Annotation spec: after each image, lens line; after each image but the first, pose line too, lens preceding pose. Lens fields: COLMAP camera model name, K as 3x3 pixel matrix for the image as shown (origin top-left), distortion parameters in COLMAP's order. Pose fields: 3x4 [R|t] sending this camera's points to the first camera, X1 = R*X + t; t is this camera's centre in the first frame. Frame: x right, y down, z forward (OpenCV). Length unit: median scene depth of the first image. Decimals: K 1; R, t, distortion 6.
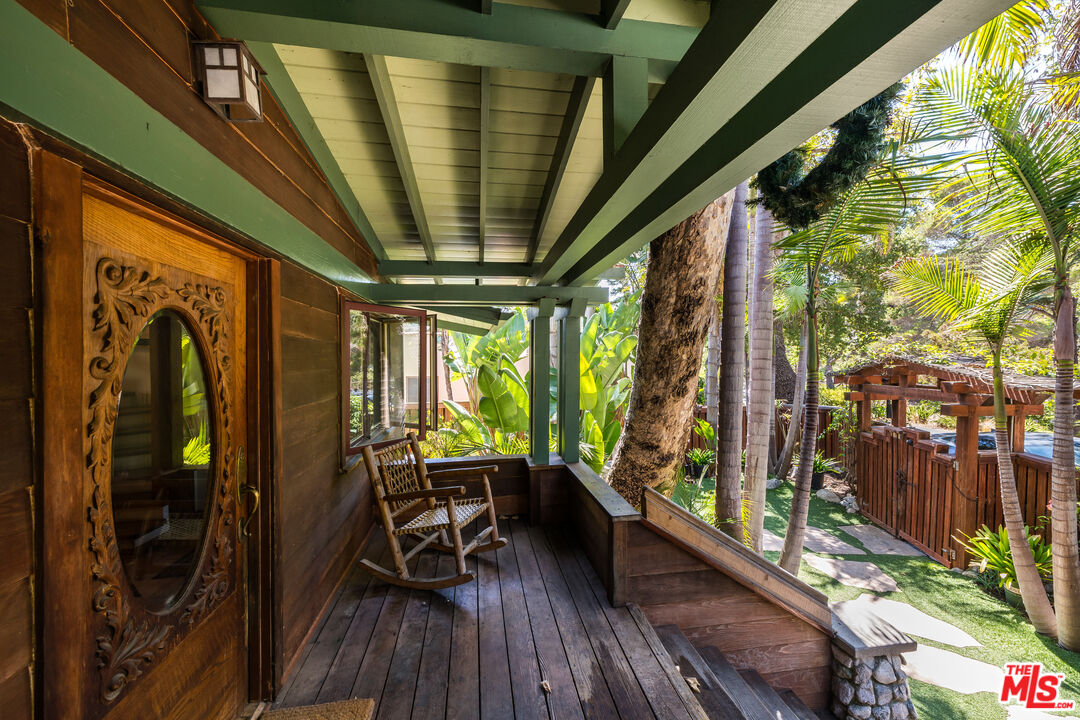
lens RADIAL K [[423.4, 0, 540.0], [0, 423.4, 360.0], [0, 0, 1]] dist [-0.002813, -0.000509]
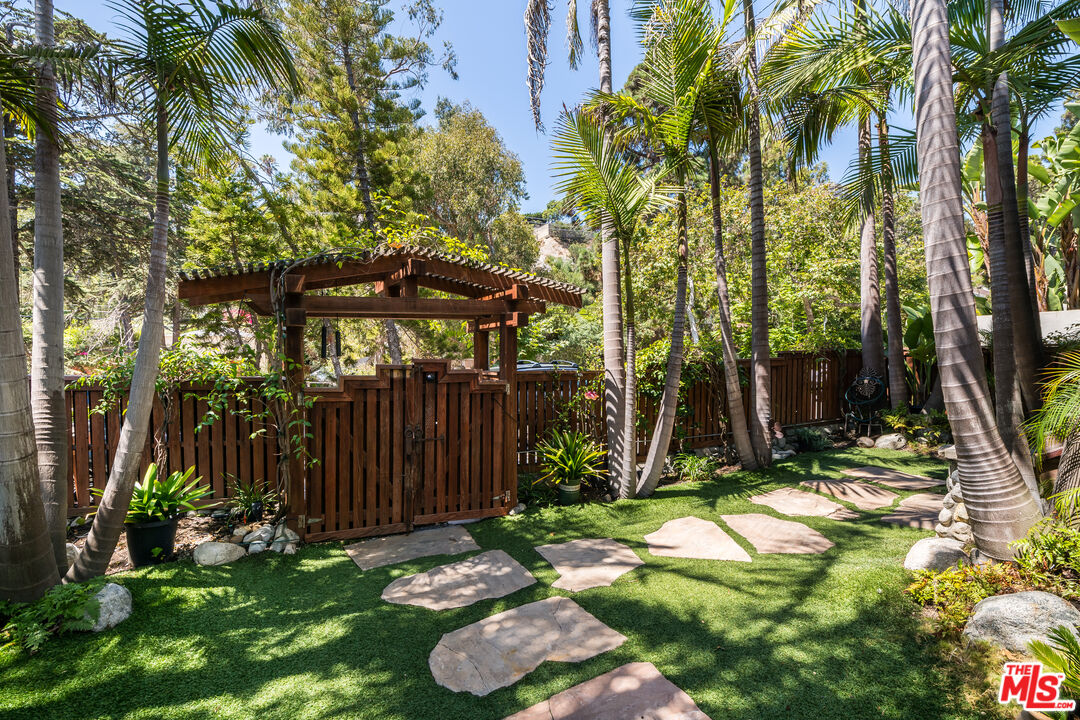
lens RADIAL K [[473.3, 0, 540.0], [0, 473.3, 360.0], [0, 0, 1]] dist [0.000067, -0.000116]
pose [[-0.506707, 0.000063, 0.862119, 0.129514], [0.022616, 0.999657, 0.013219, 0.169809], [-0.861822, 0.026196, -0.506534, 1.323615]]
